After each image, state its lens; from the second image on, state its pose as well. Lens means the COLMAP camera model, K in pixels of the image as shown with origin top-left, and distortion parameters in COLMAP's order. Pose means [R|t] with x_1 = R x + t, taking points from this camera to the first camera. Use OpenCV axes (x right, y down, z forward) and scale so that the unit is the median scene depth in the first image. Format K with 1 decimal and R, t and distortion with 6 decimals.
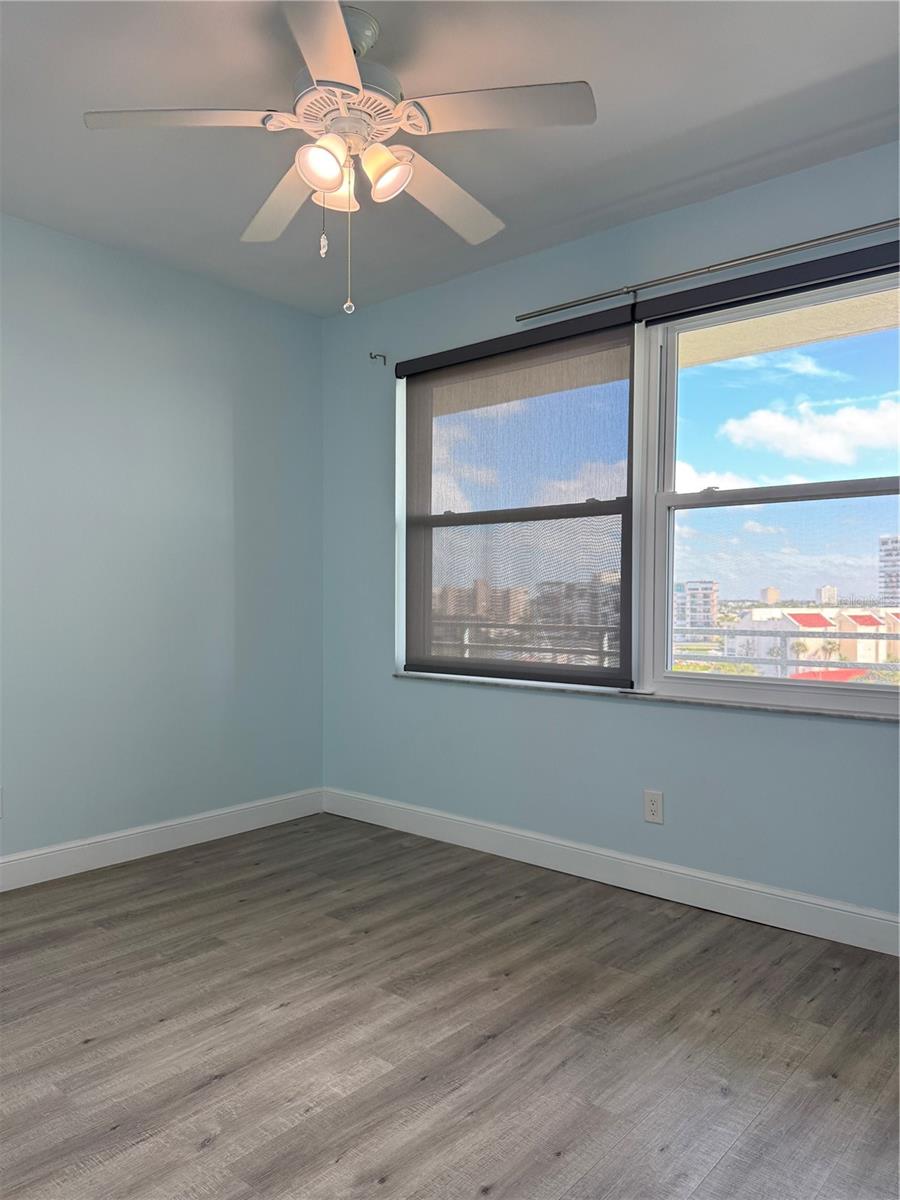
lens RADIAL K [[852.2, 0, 430.1], [0, 852.2, 609.4], [0, 0, 1]] dist [0.047339, -0.060727]
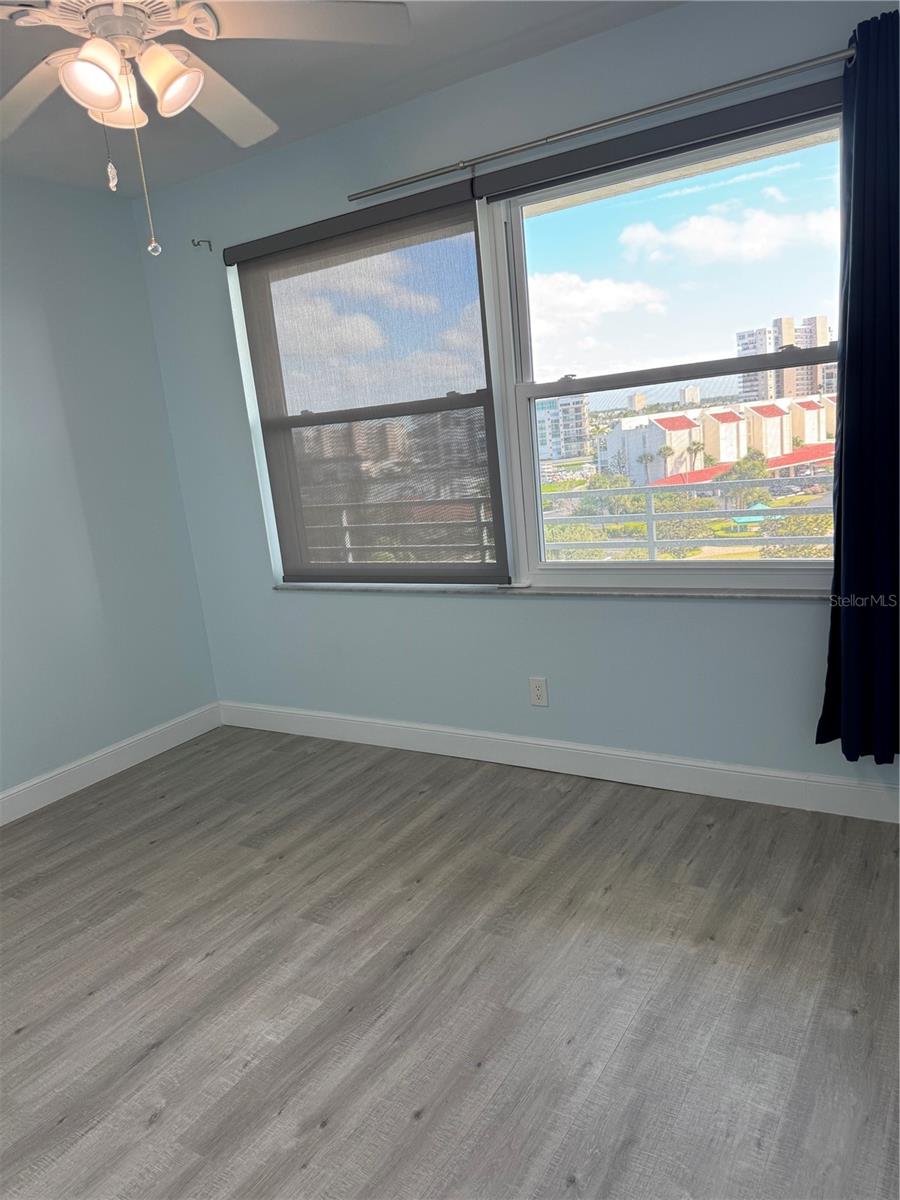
lens RADIAL K [[852.2, 0, 430.1], [0, 852.2, 609.4], [0, 0, 1]] dist [0.047339, -0.060727]
pose [[0.983692, -0.136126, 0.117561, 0.024745], [0.110810, 0.973503, 0.200033, -0.113773], [-0.141675, -0.183744, 0.972711, 0.025974]]
